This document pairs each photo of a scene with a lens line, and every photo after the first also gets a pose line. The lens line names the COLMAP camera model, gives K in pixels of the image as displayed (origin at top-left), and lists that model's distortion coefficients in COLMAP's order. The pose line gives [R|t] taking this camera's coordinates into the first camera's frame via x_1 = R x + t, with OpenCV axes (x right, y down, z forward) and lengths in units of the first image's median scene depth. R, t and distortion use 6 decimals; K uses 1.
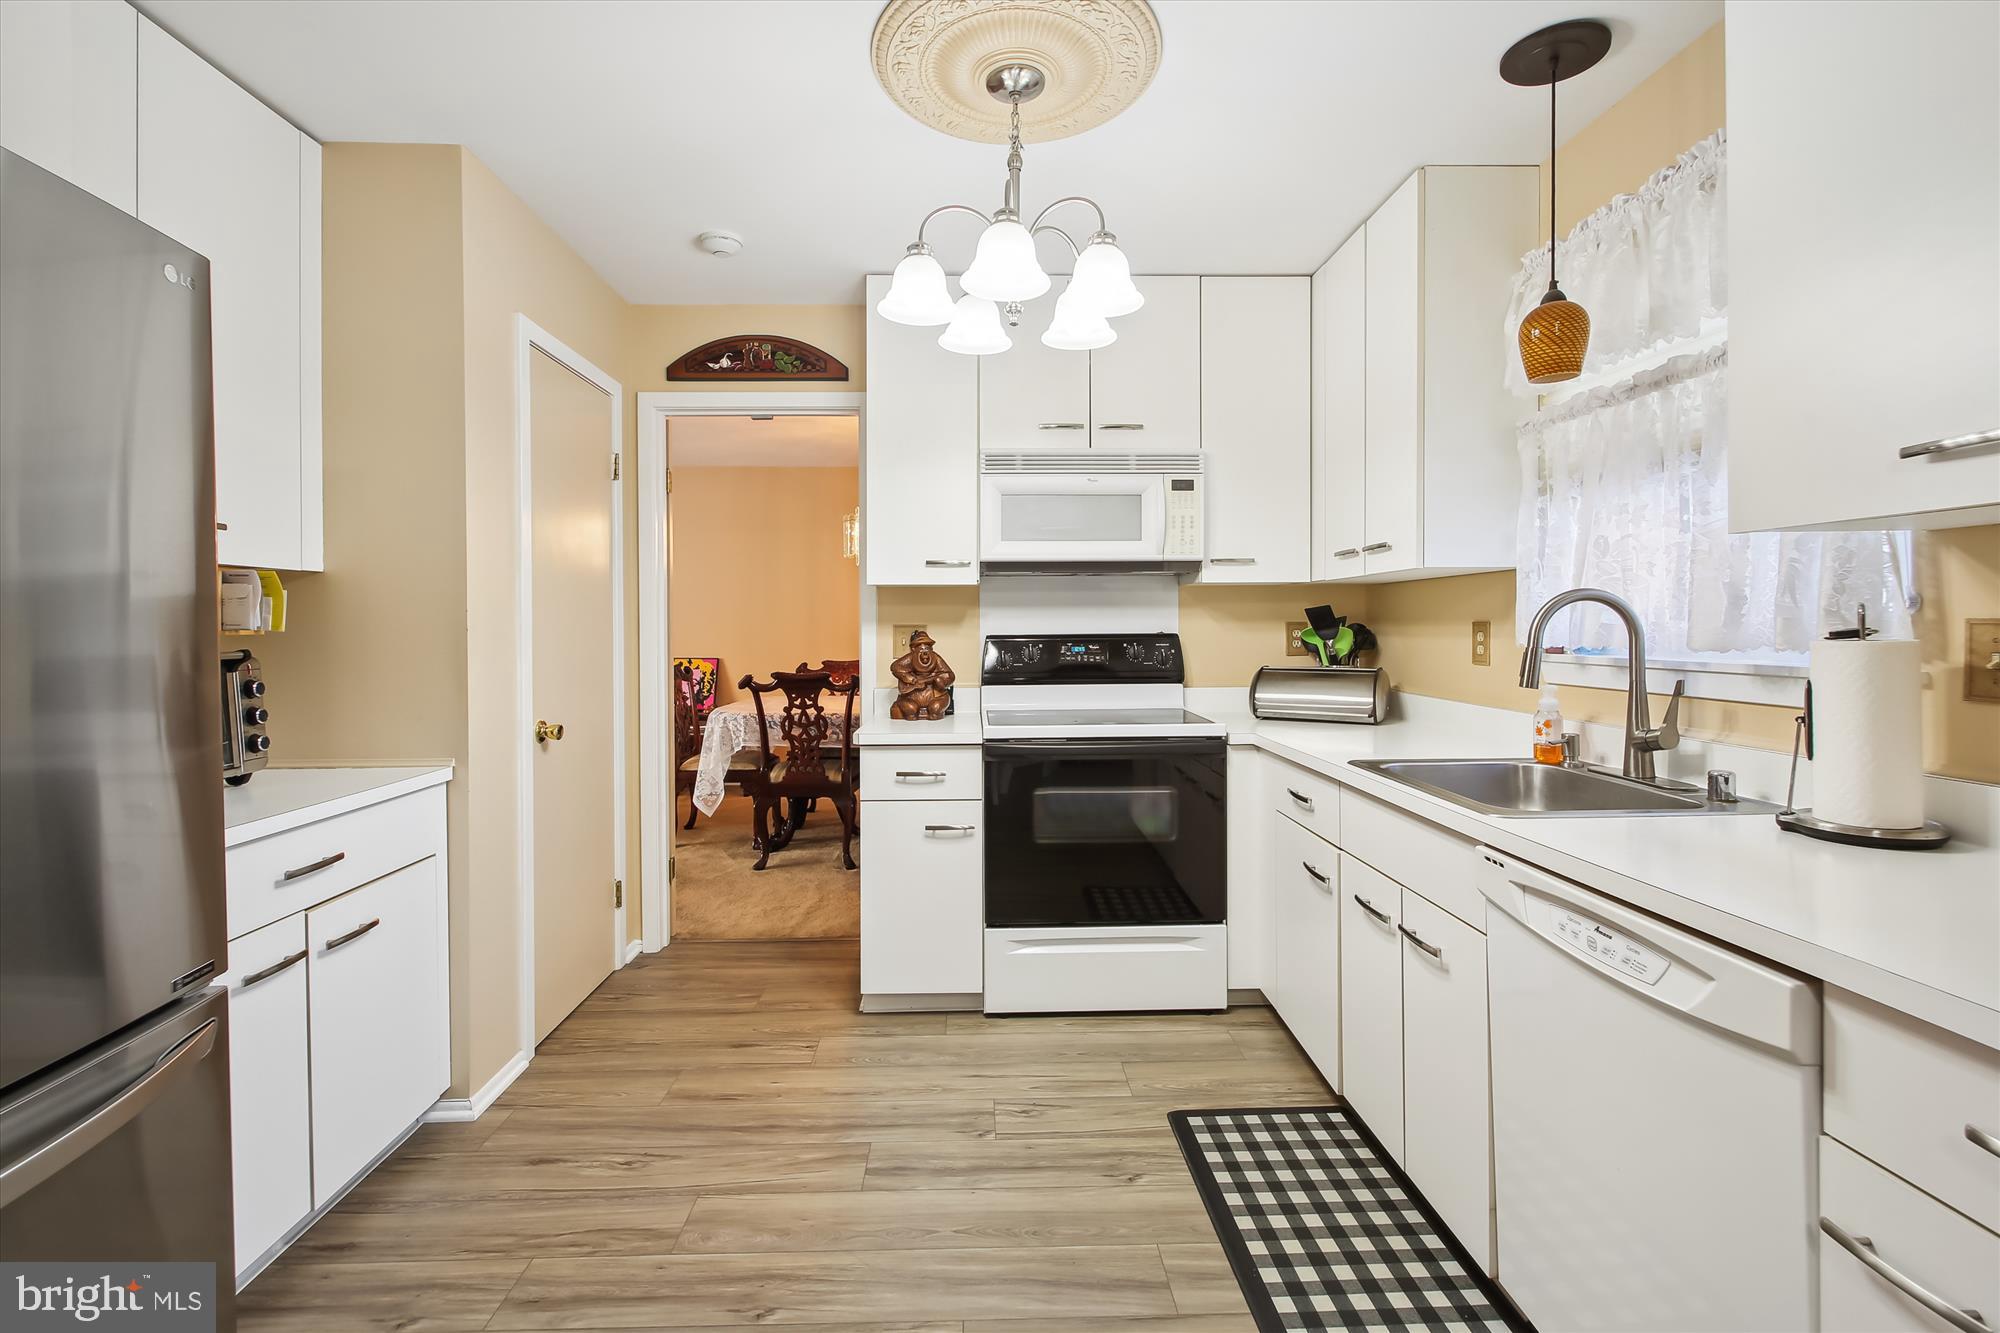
lens RADIAL K [[904.7, 0, 1004.5], [0, 904.7, 635.7], [0, 0, 1]] dist [0.003607, -0.012914]
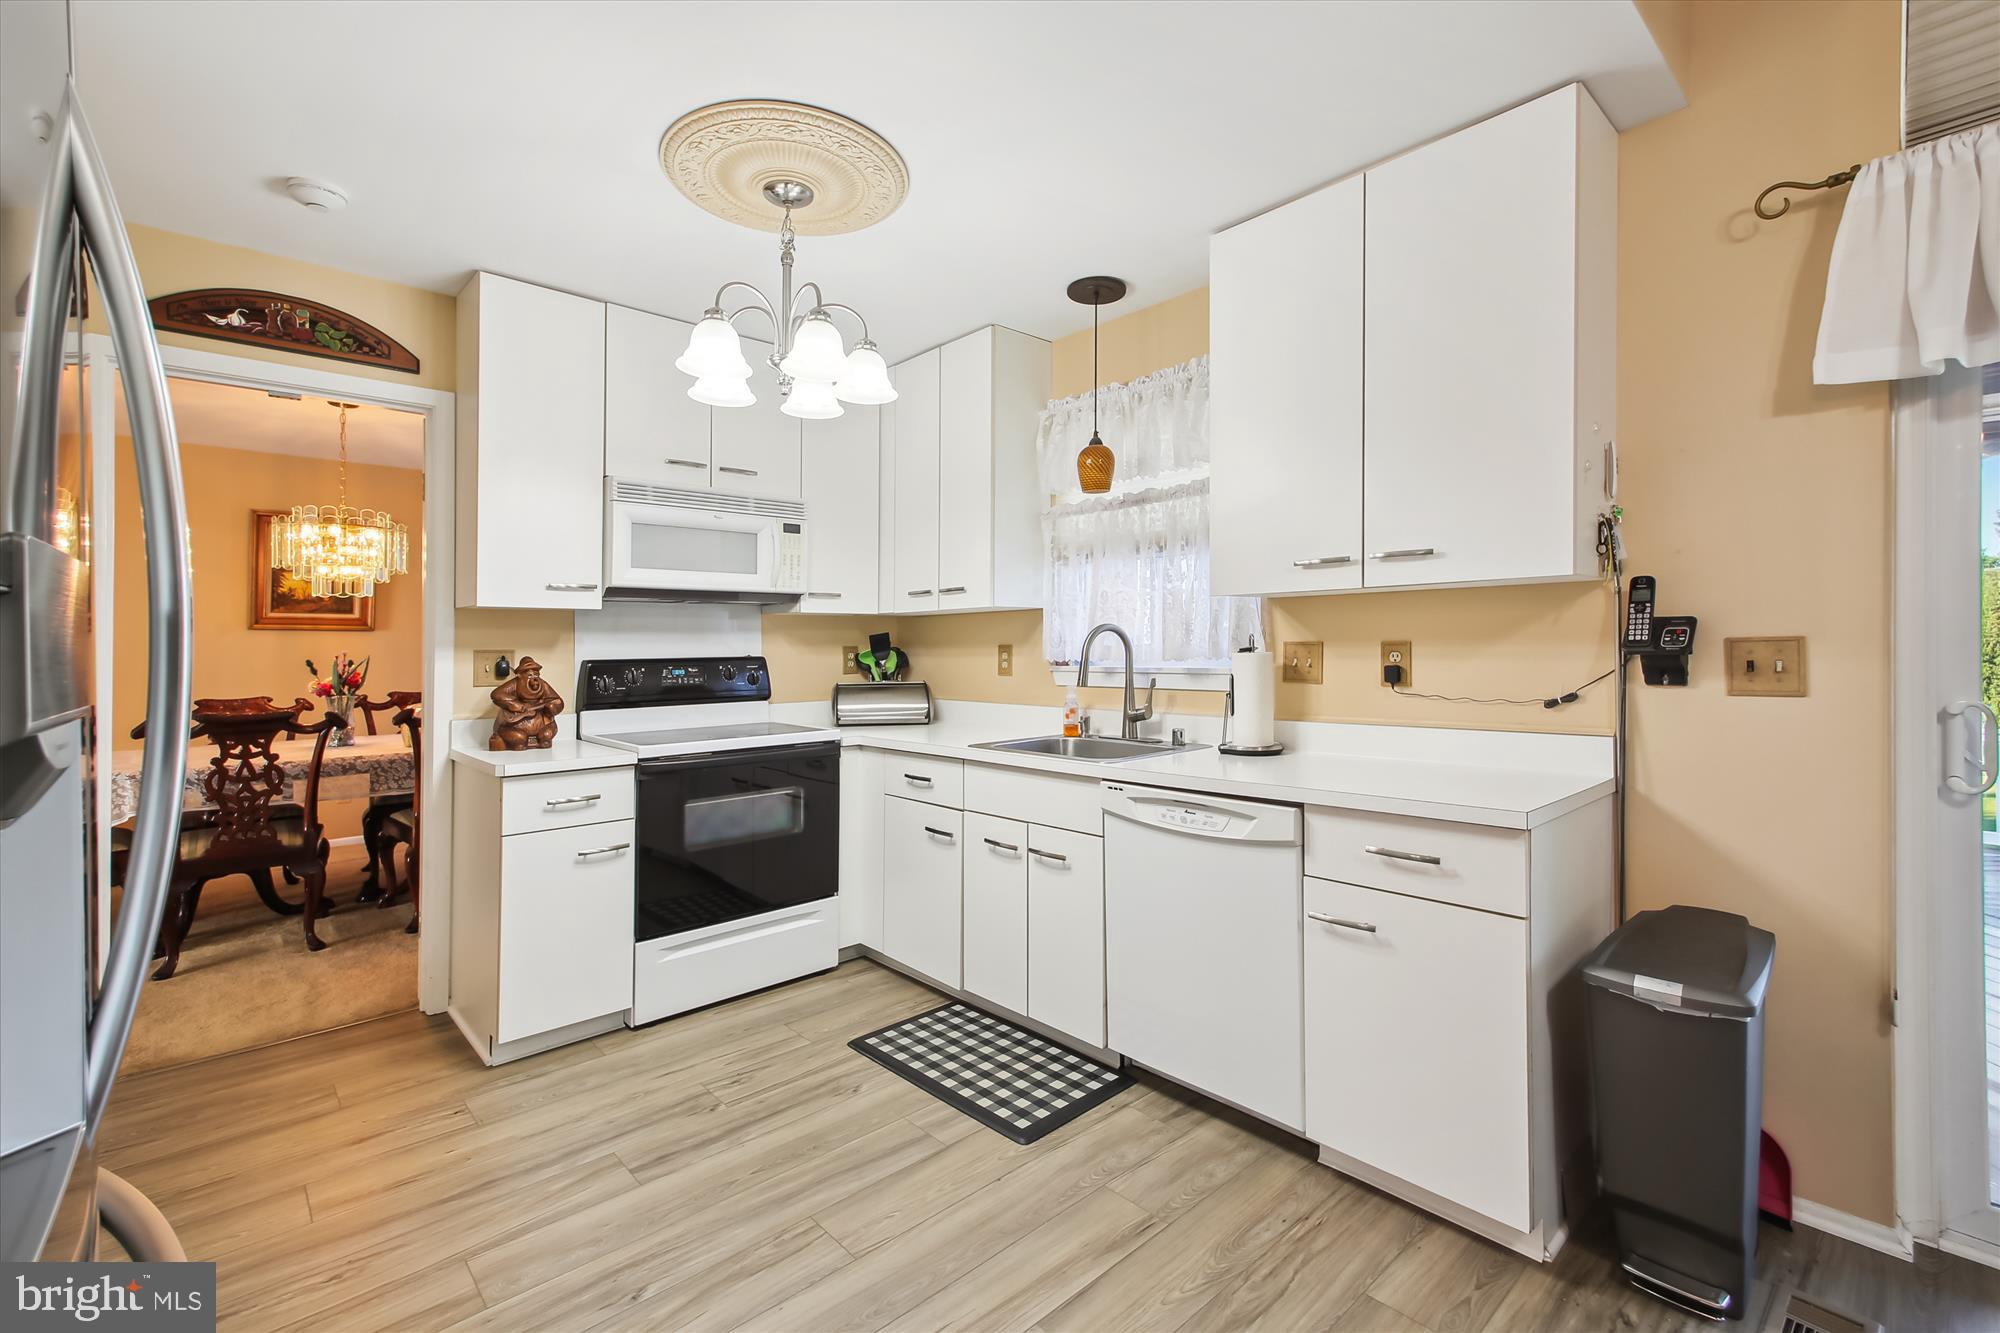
lens RADIAL K [[888.3, 0, 1041.6], [0, 888.3, 666.9], [0, 0, 1]] dist [0.000766, -0.000325]
pose [[0.729643, -0.018178, 0.683587, -0.376102], [0.014362, 0.999833, 0.011258, 0.003701], [-0.683678, 0.001603, 0.729782, -0.055667]]
